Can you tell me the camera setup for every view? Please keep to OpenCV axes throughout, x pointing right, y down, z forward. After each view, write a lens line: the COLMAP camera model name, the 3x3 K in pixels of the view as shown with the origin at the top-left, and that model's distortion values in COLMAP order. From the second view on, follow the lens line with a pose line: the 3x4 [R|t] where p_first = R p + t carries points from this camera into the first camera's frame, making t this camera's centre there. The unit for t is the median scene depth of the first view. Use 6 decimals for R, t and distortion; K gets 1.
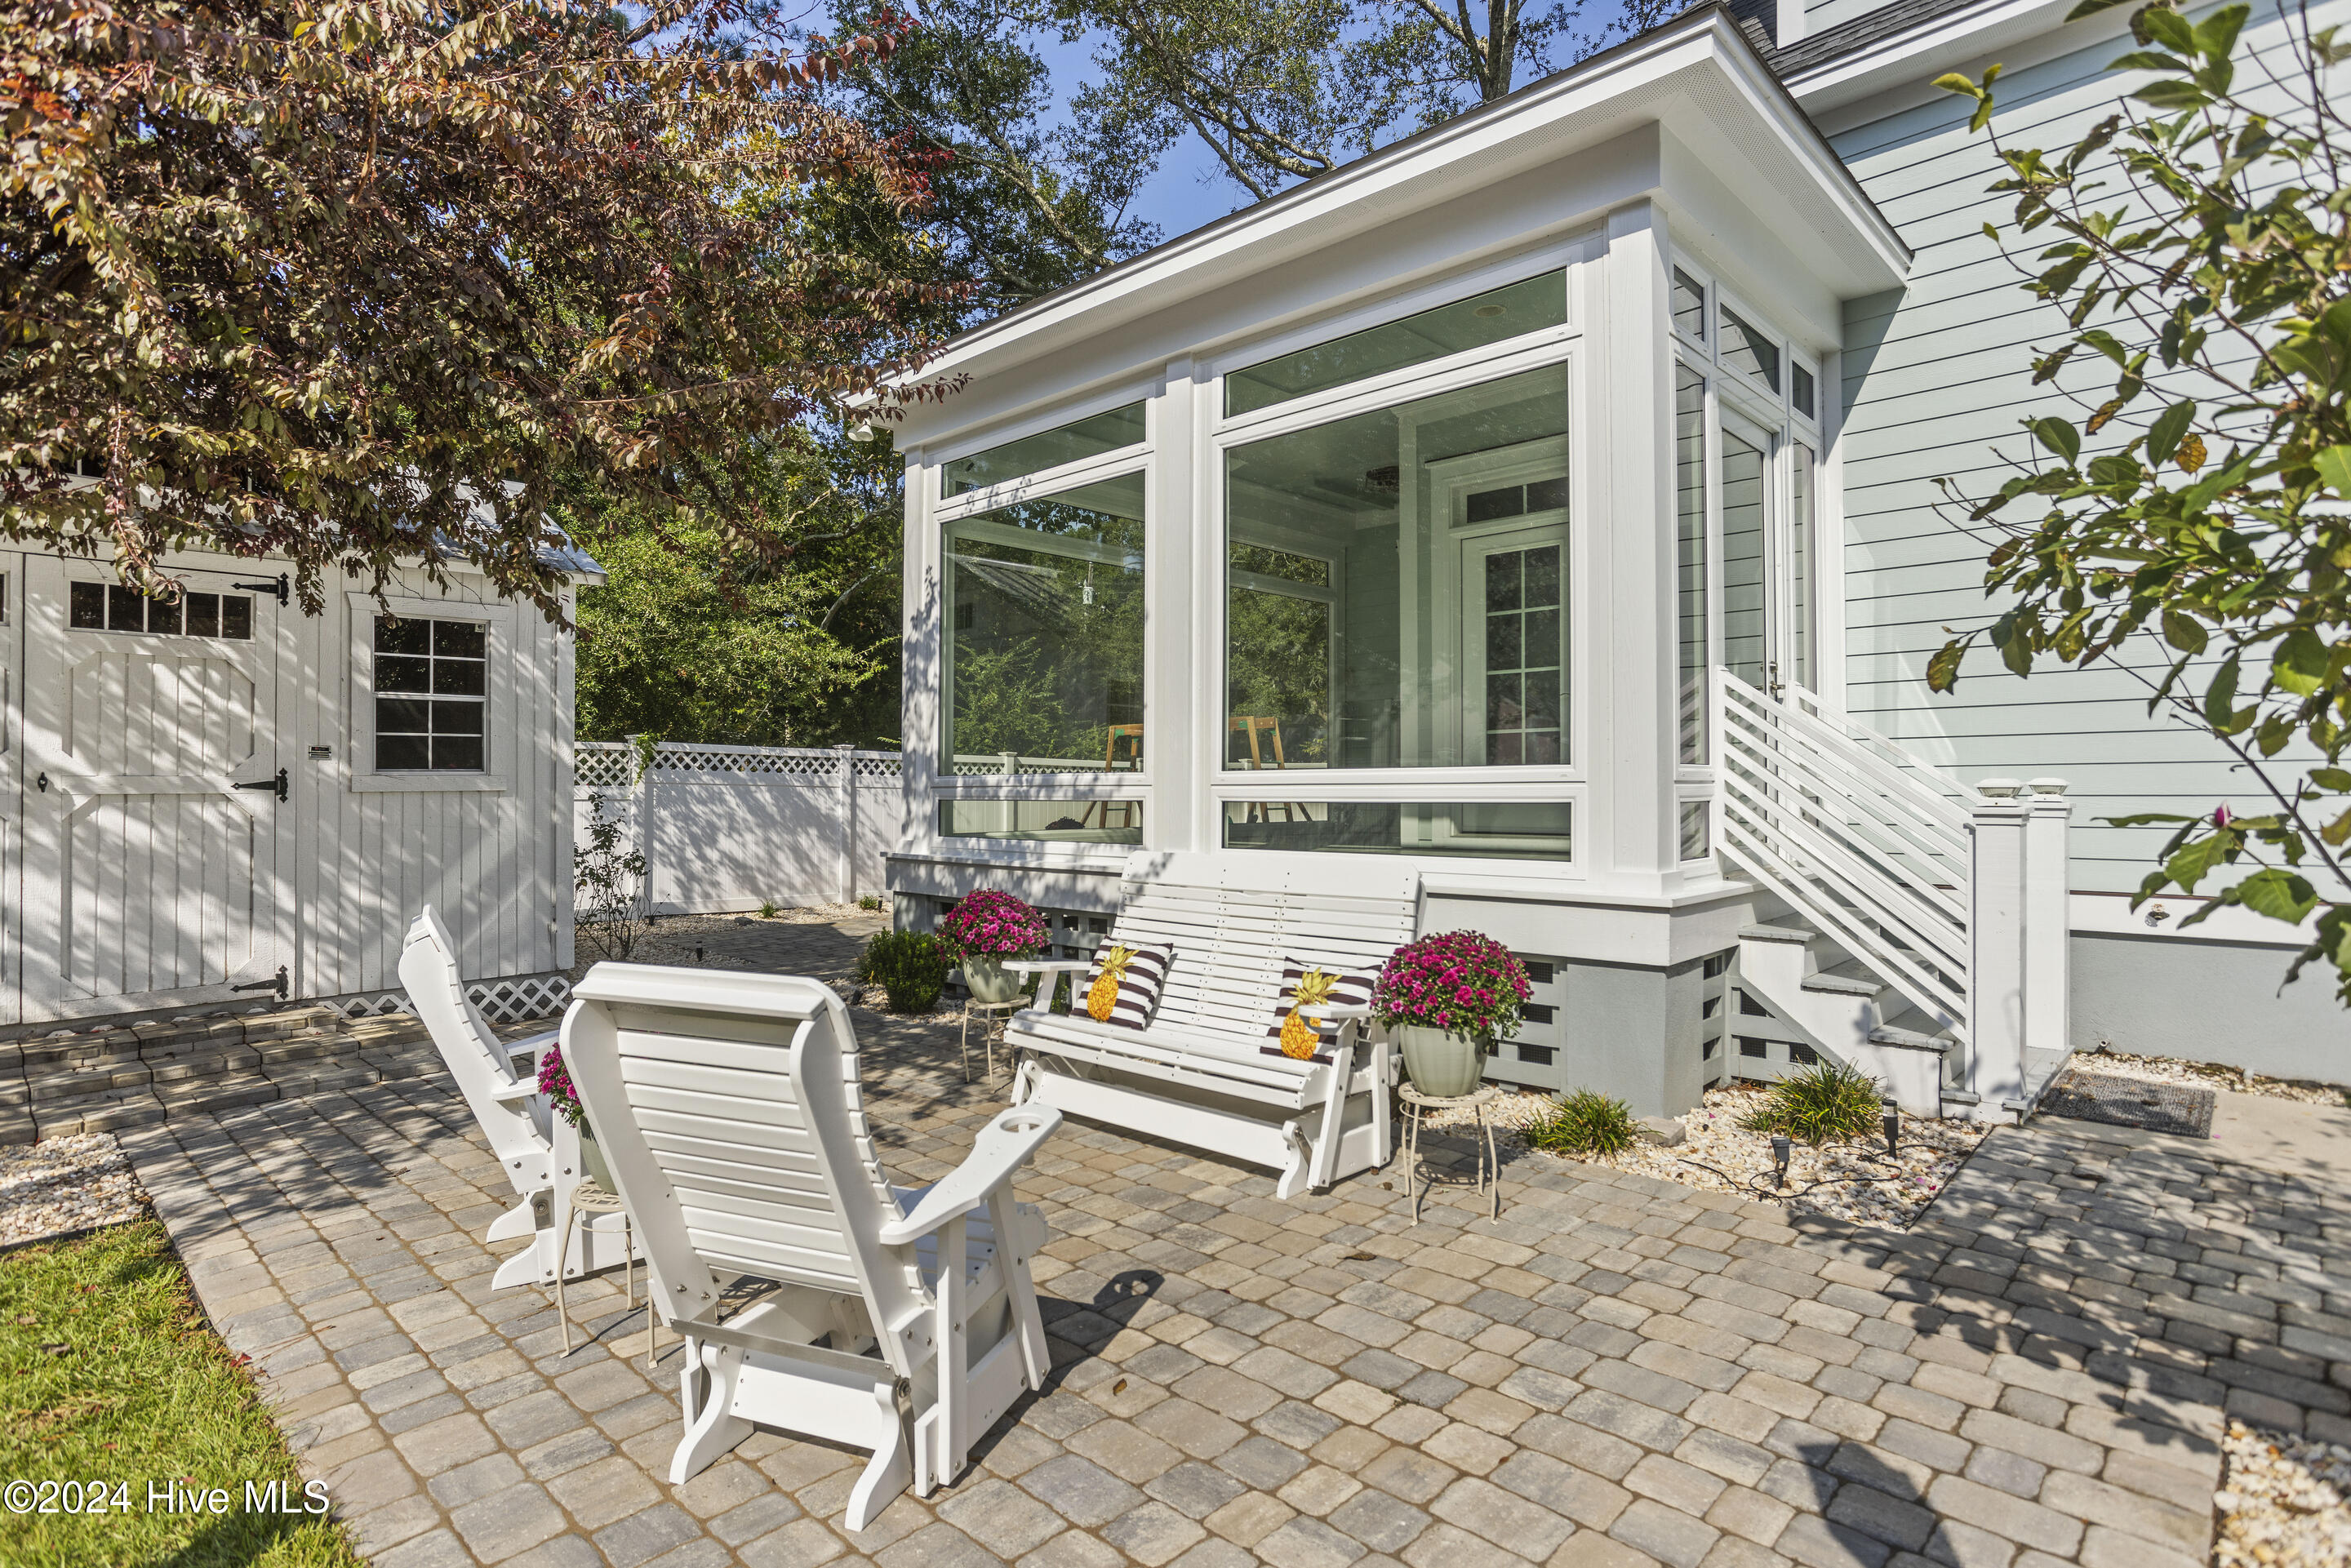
lens RADIAL K [[1171.4, 0, 1176.3], [0, 1171.4, 804.2], [0, 0, 1]] dist [-0.008981, 0.000281]
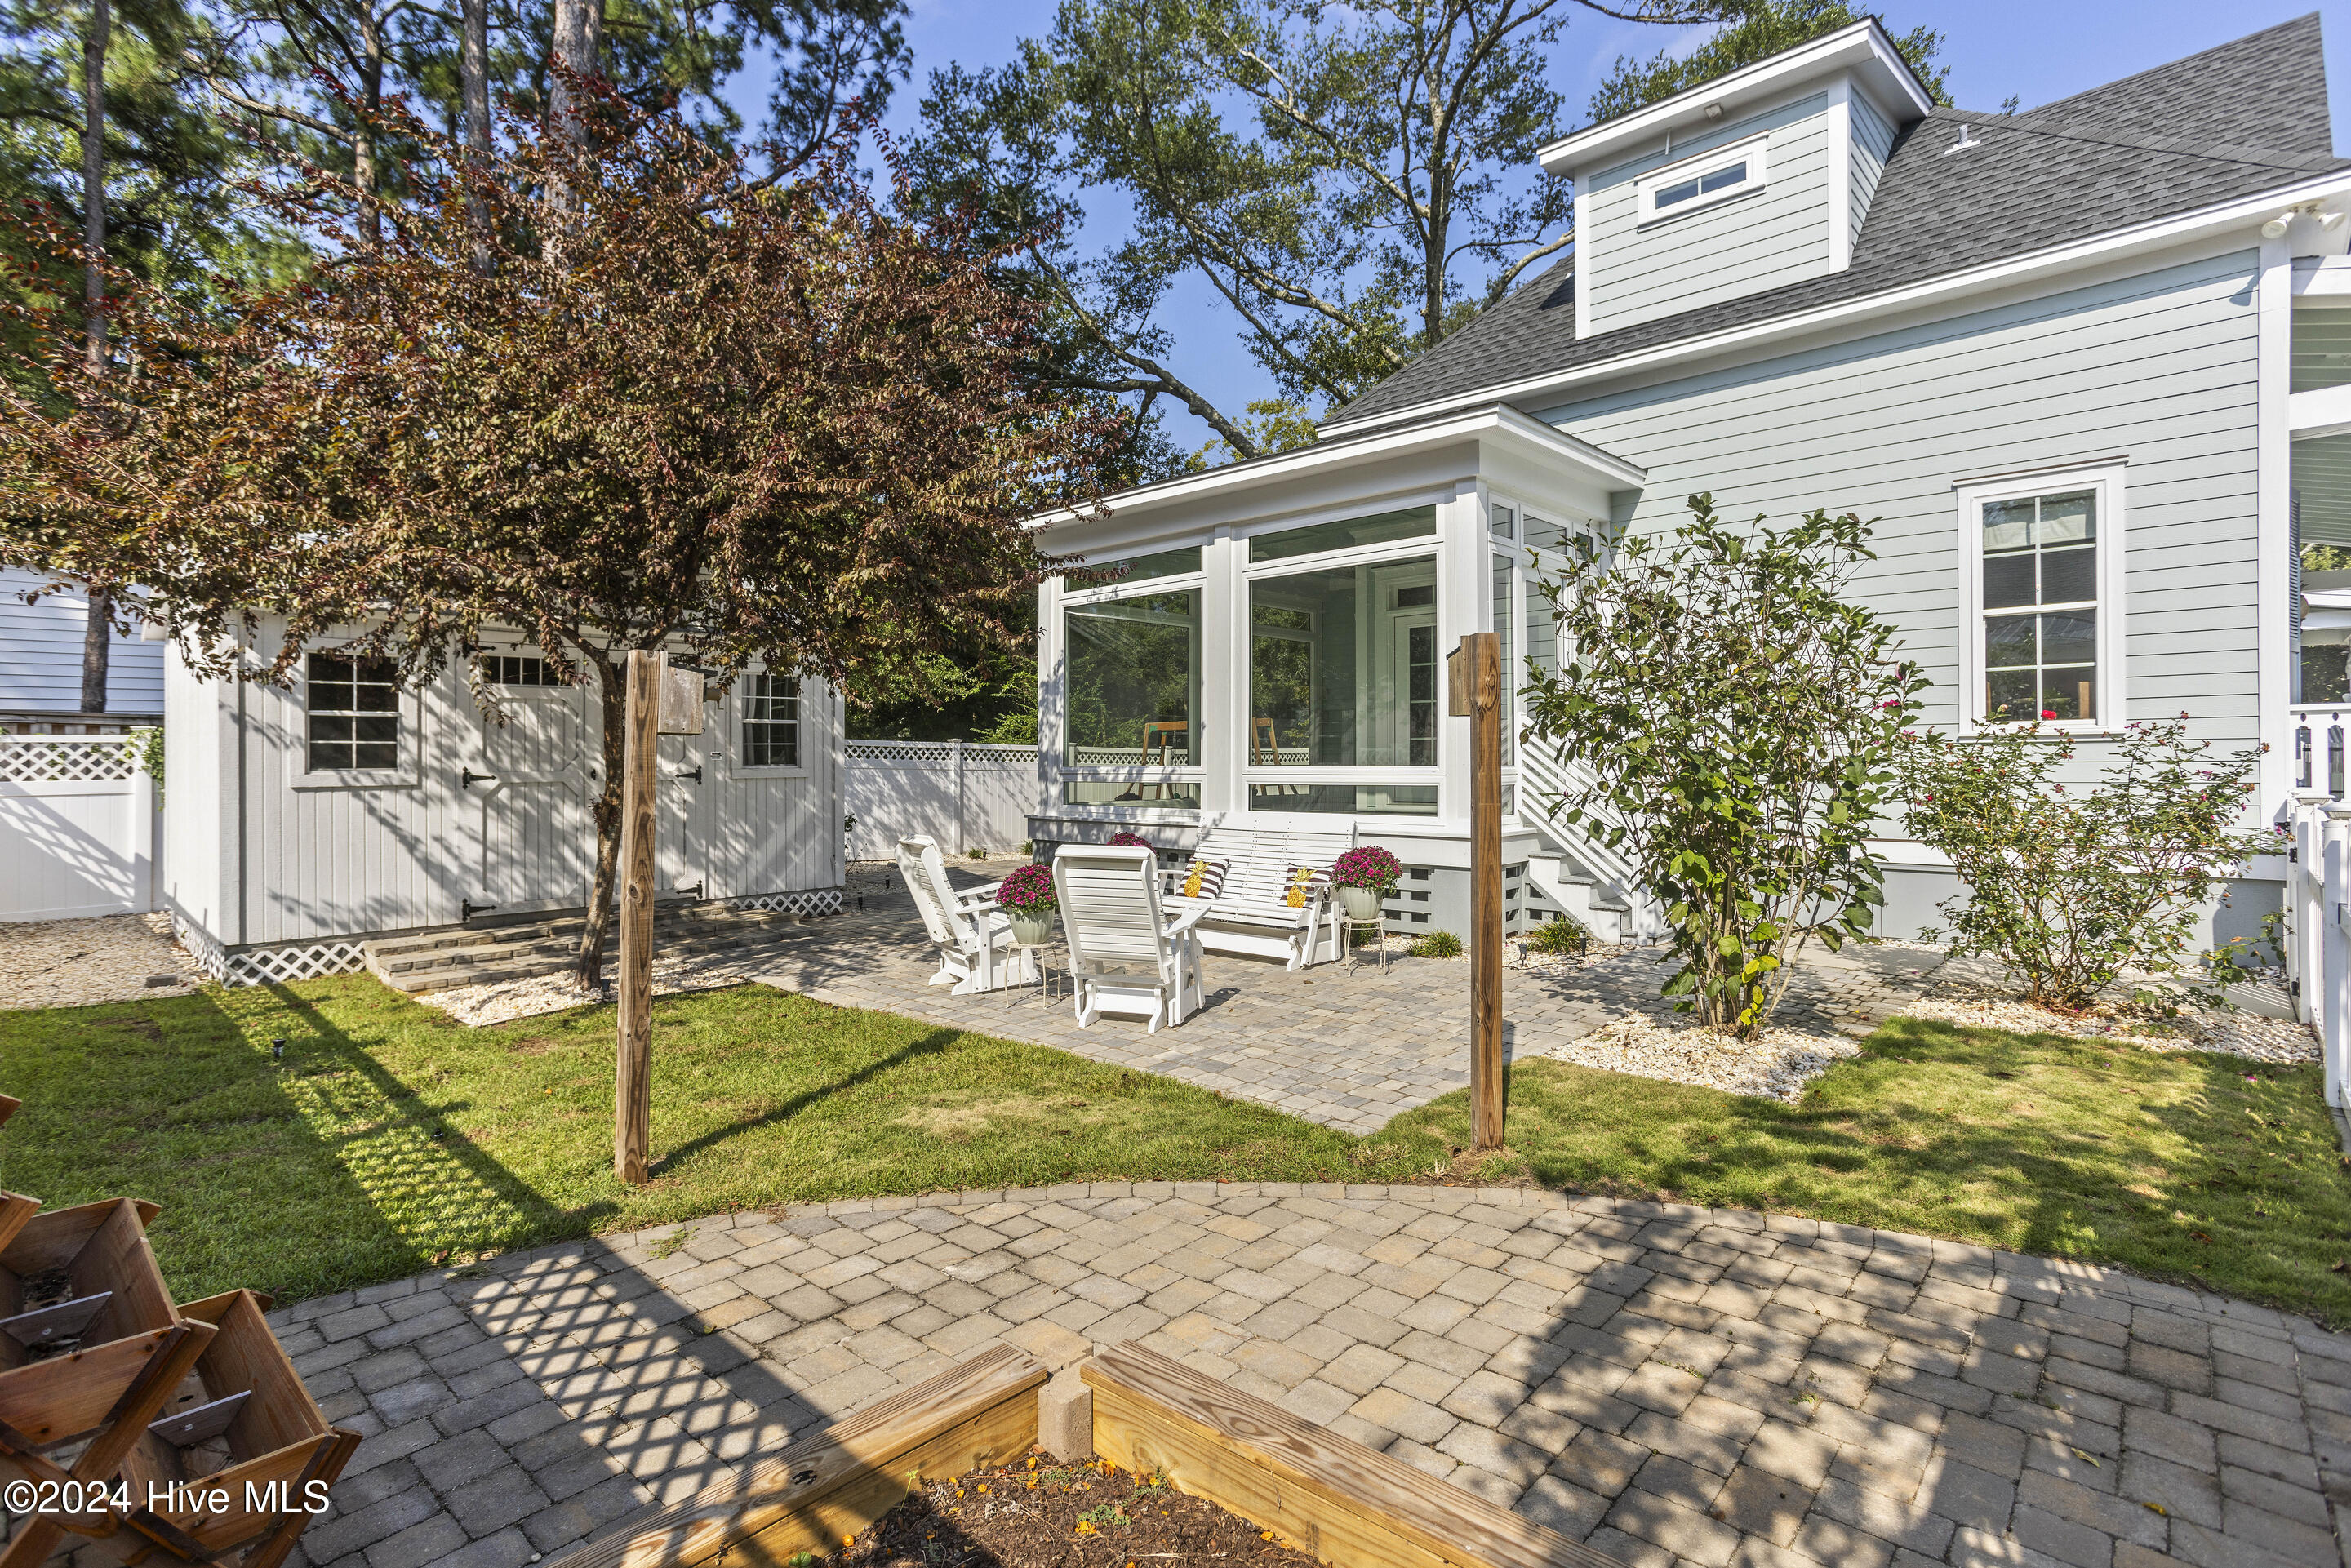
lens RADIAL K [[1144.2, 0, 1125.0], [0, 1144.2, 783.1], [0, 0, 1]] dist [0.019802, 0.021747]
pose [[0.999587, -0.000980, -0.028734, -0.095486], [0.001123, 0.999987, 0.004966, -0.012163], [0.028729, -0.004996, 0.999575, -0.708714]]
